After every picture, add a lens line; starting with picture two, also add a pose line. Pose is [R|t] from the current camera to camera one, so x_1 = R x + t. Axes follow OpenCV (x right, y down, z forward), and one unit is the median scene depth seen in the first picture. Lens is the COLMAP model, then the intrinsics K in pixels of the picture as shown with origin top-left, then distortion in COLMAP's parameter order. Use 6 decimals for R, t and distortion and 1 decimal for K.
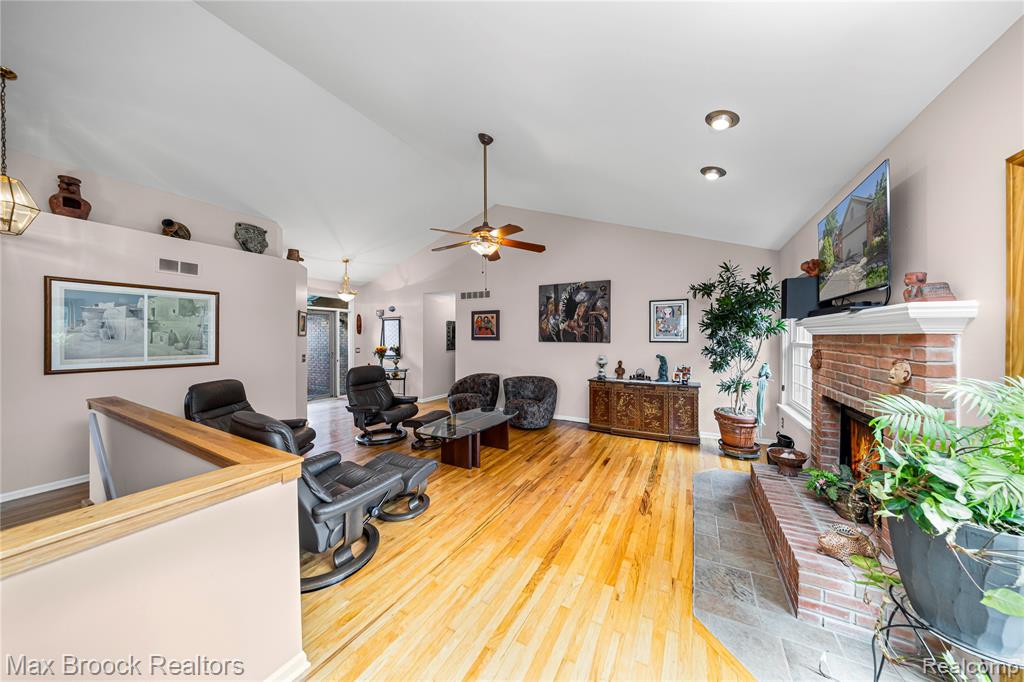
lens RADIAL K [[322.8, 0, 514.6], [0, 322.8, 337.4], [0, 0, 1]] dist [0.000273, -0.000010]
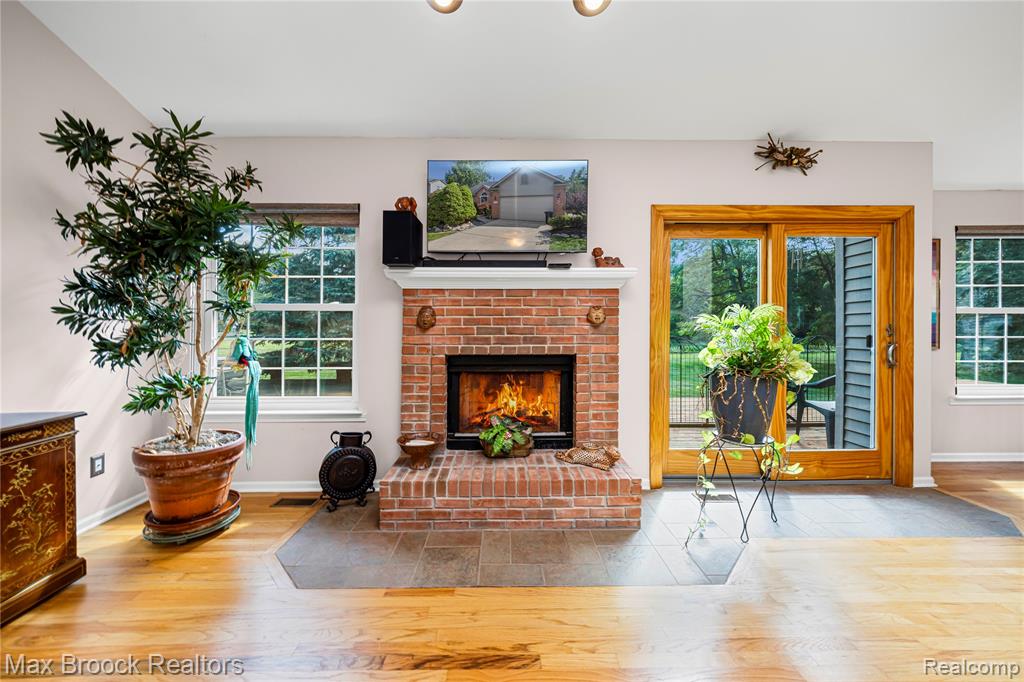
lens RADIAL K [[360.0, 0, 513.2], [0, 360.0, 338.7], [0, 0, 1]] dist [0.002585, 0.000057]
pose [[-0.492862, -0.034337, 0.869430, -0.002336], [-0.000685, 0.999236, 0.039075, 0.063165], [-0.870107, 0.018663, -0.492509, 0.899103]]
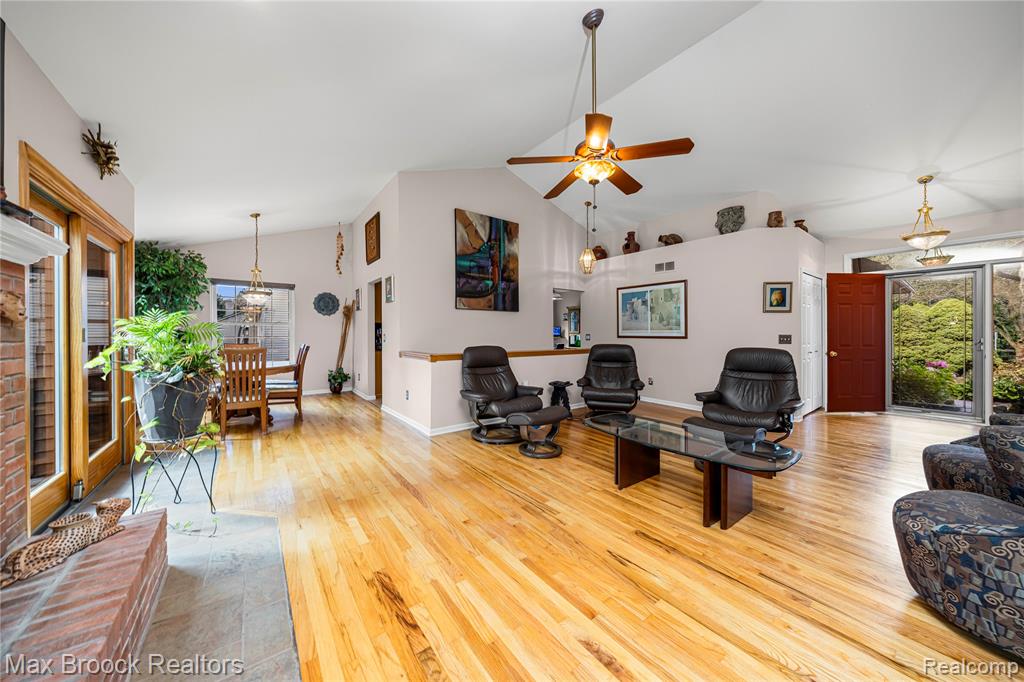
lens RADIAL K [[360.0, 0, 518.8], [0, 360.0, 335.1], [0, 0, 1]] dist [0.002585, 0.000057]
pose [[-0.414876, 0.000663, -0.909878, 0.635889], [-0.006390, 0.999973, 0.003642, 0.075112], [0.909856, 0.007325, -0.414860, 1.073793]]
